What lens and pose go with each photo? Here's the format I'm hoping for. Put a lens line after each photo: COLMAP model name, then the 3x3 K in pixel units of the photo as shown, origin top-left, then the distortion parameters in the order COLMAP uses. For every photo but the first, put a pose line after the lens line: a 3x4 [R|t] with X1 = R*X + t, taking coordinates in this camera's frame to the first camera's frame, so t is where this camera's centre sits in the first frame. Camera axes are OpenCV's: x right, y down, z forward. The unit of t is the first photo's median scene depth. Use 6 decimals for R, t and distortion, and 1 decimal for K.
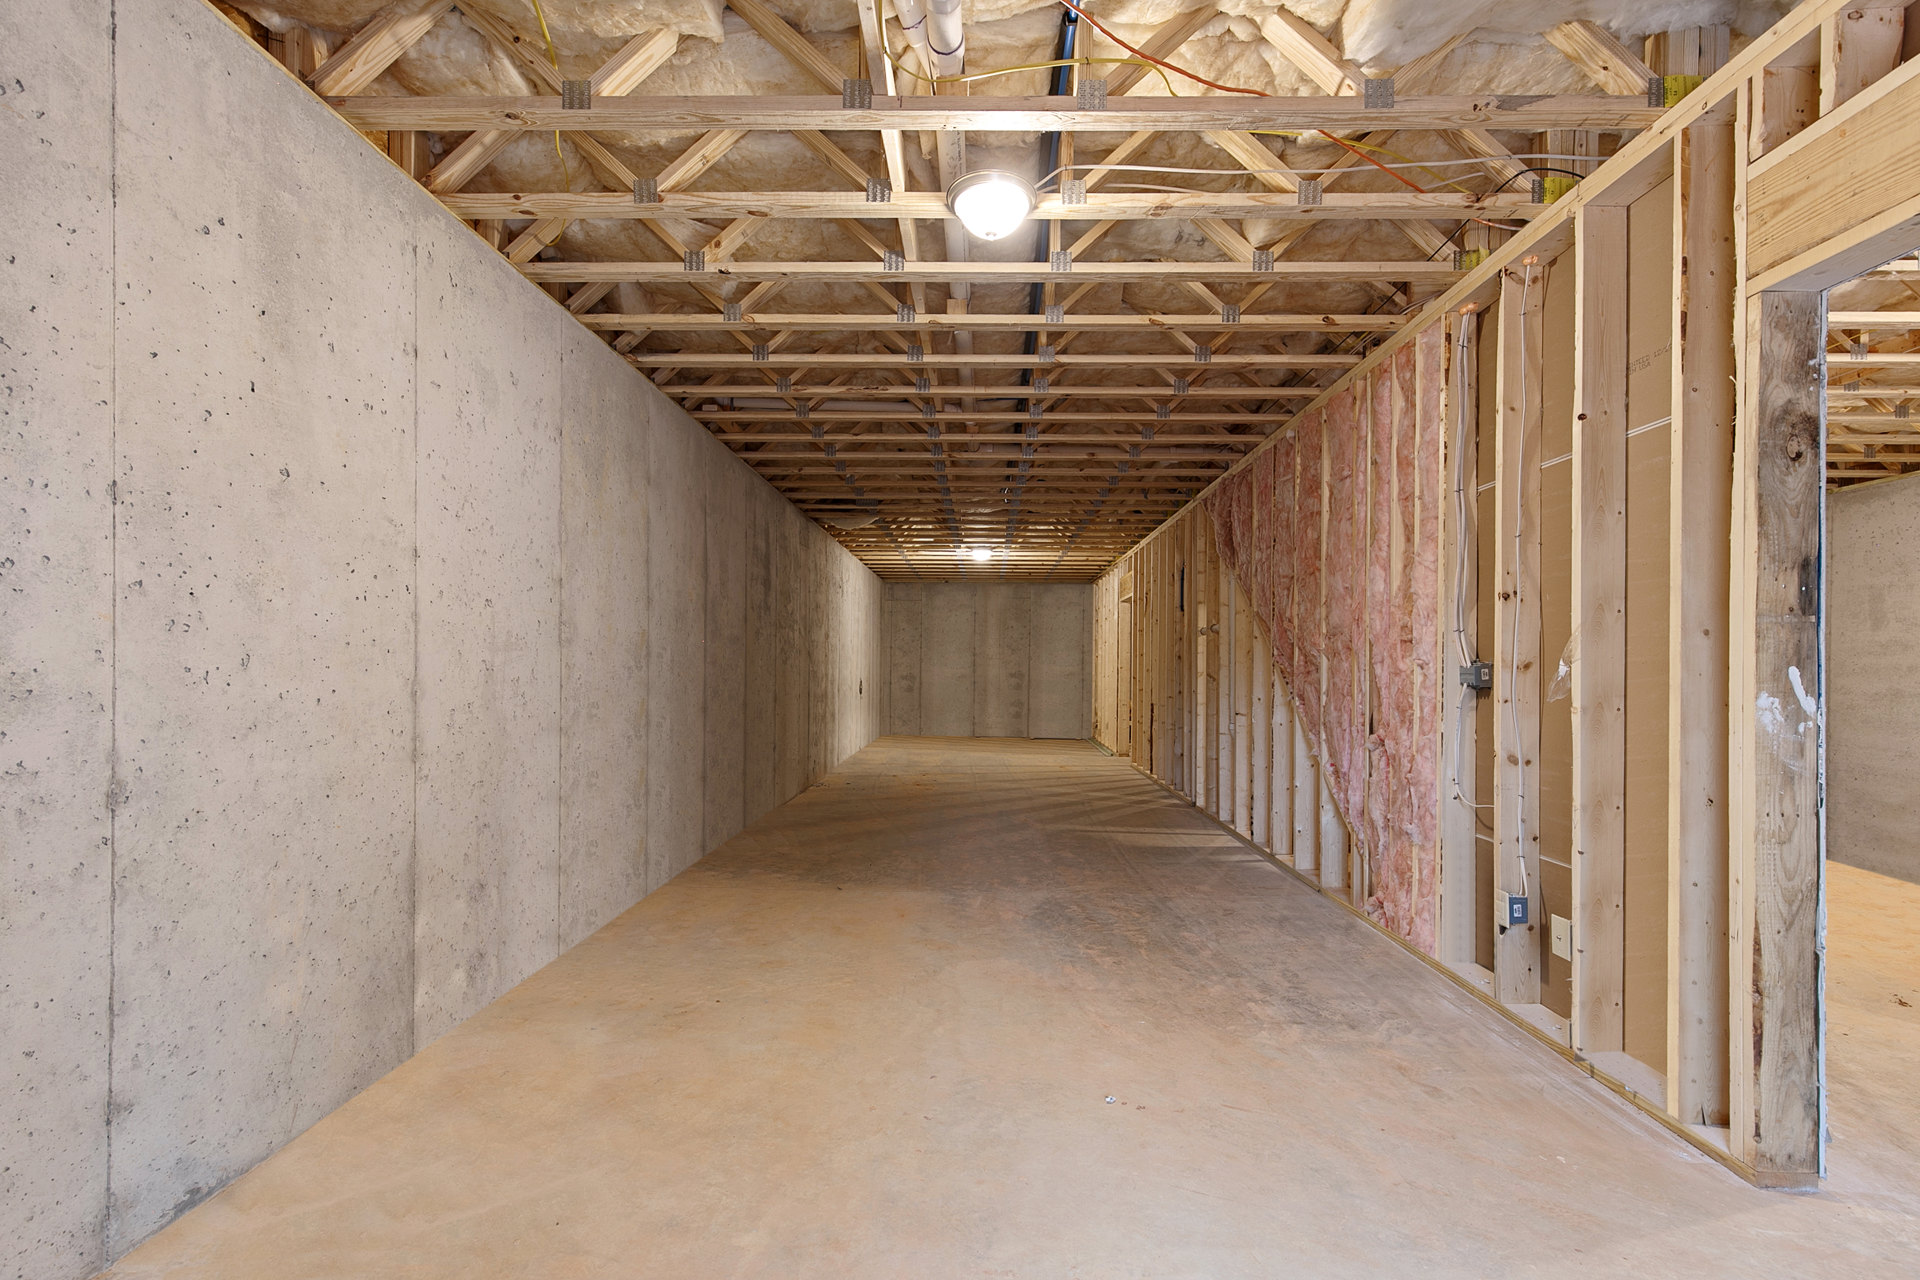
lens RADIAL K [[880.6, 0, 958.8], [0, 880.6, 655.1], [0, 0, 1]] dist [0.006821, -0.000548]
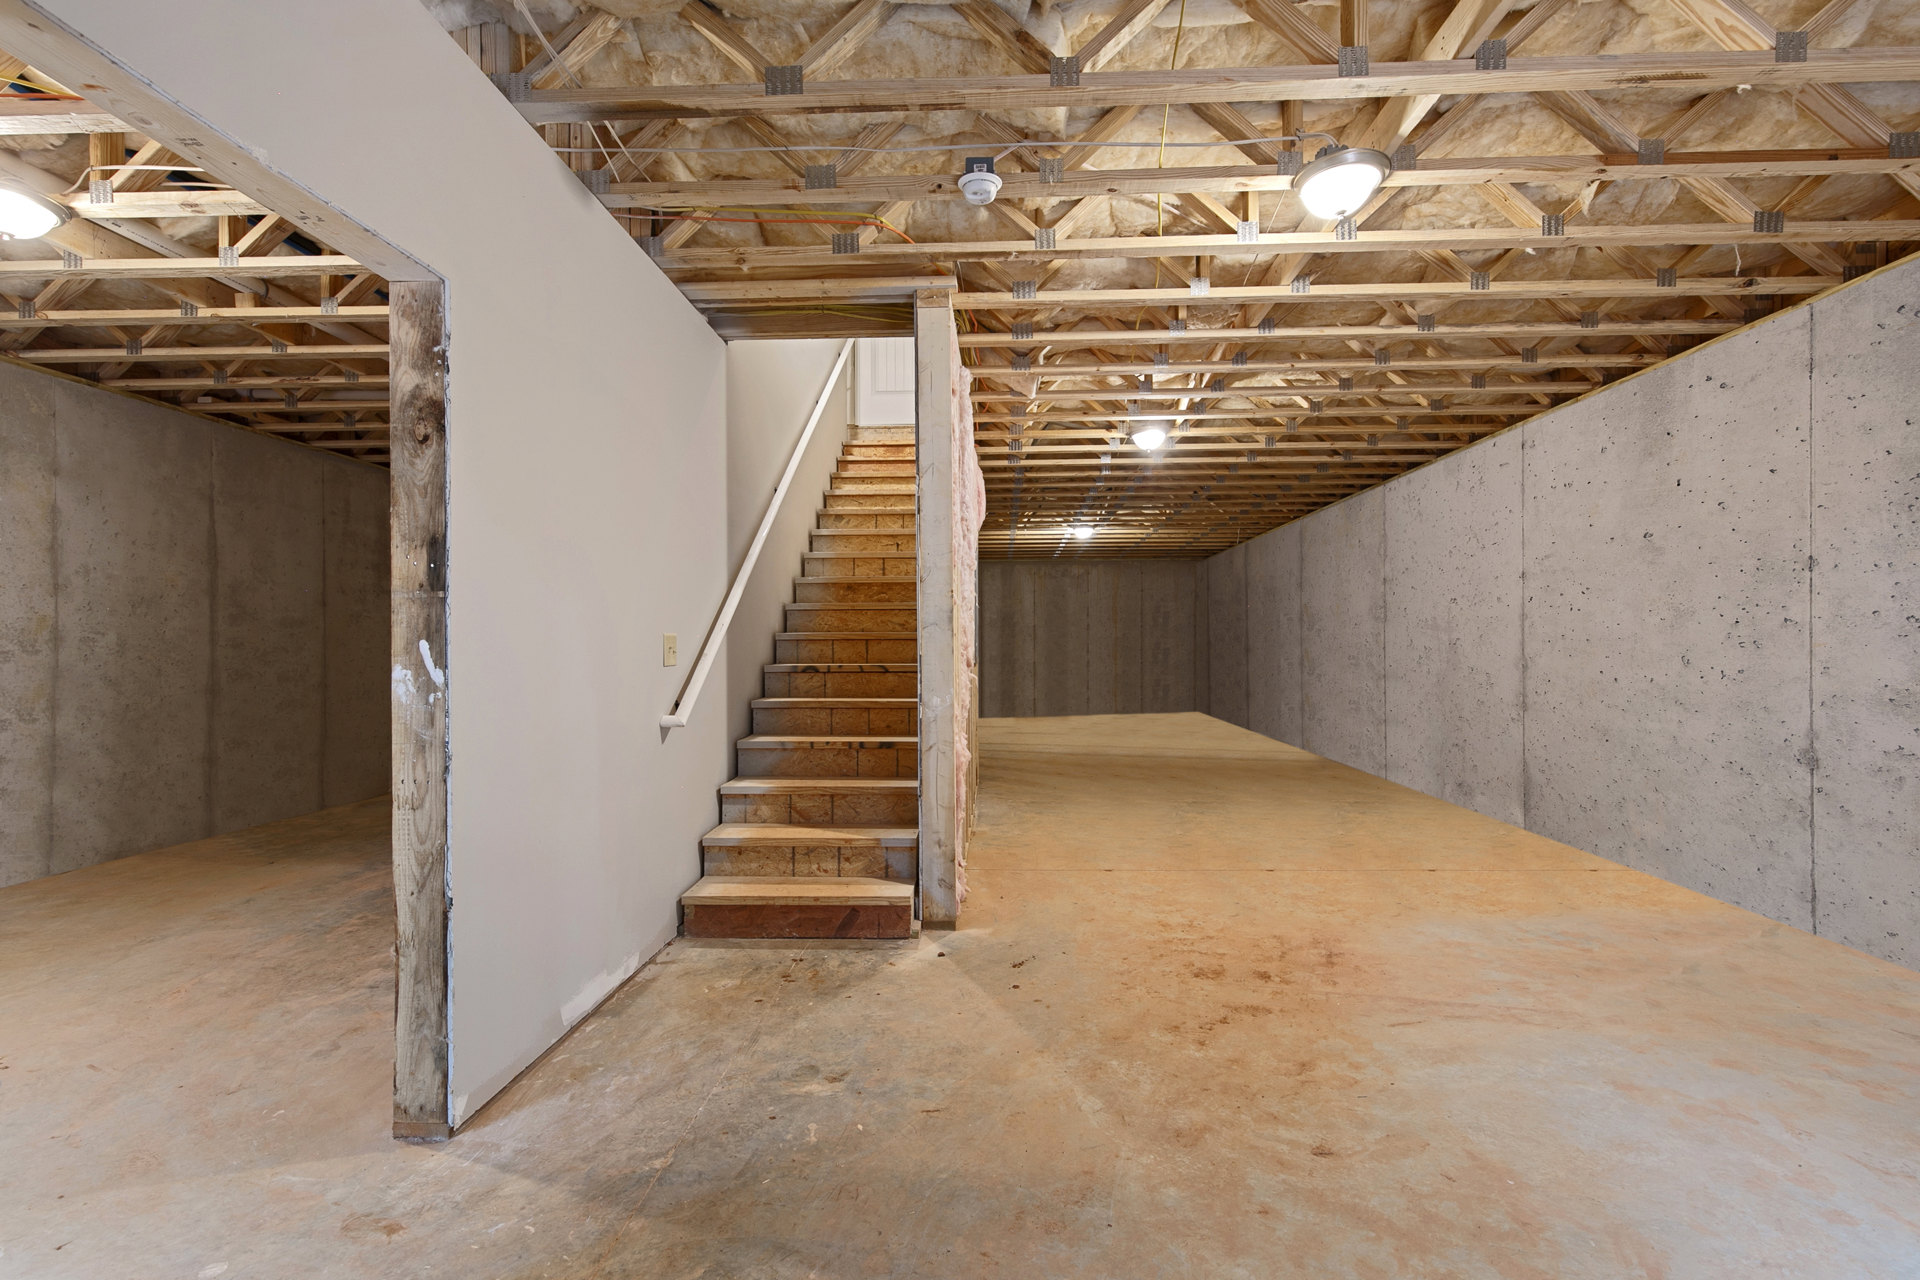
lens RADIAL K [[880.6, 0, 975.7], [0, 880.6, 635.8], [0, 0, 1]] dist [0.006821, -0.000548]
pose [[0.999450, -0.010453, -0.031464, 1.627547], [0.010469, 0.999945, 0.000344, 0.014507], [0.031458, -0.000674, 0.999505, -0.022926]]
